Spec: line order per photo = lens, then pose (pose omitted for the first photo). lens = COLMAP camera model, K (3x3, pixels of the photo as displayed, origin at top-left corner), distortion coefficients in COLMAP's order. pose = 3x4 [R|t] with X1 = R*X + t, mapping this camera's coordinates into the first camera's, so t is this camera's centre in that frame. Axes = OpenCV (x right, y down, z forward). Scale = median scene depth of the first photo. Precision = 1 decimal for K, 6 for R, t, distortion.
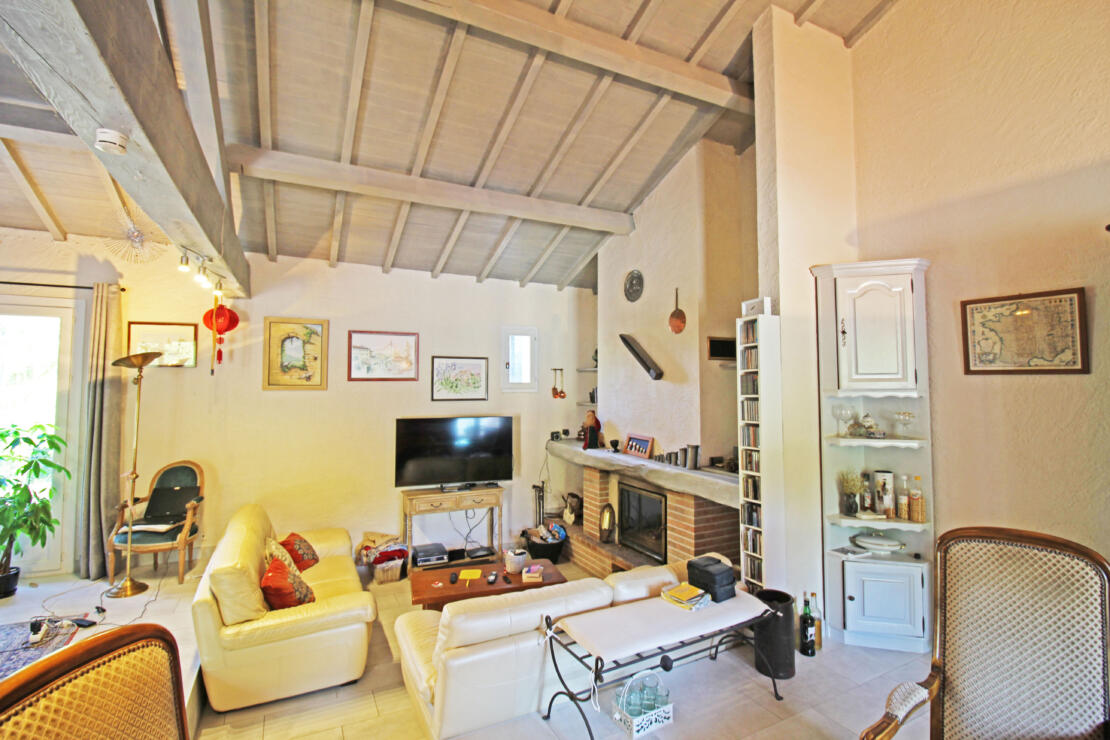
lens RADIAL K [[517.6, 0, 559.4], [0, 517.6, 364.6], [0, 0, 1]] dist [0.000678, -0.012624]
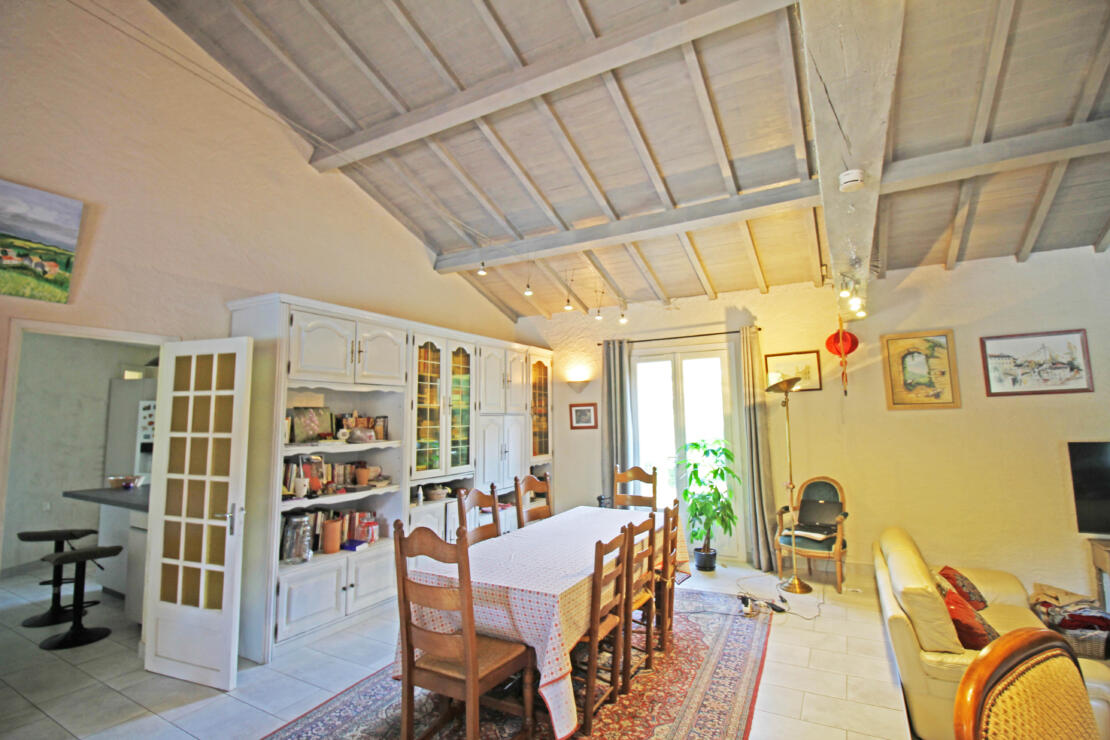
lens RADIAL K [[517.6, 0, 559.4], [0, 517.6, 364.6], [0, 0, 1]] dist [0.000678, -0.012624]
pose [[0.554089, -0.102127, -0.826169, -0.116494], [0.058828, 0.994769, -0.083514, 0.010652], [0.830376, -0.002328, 0.557199, -0.065092]]
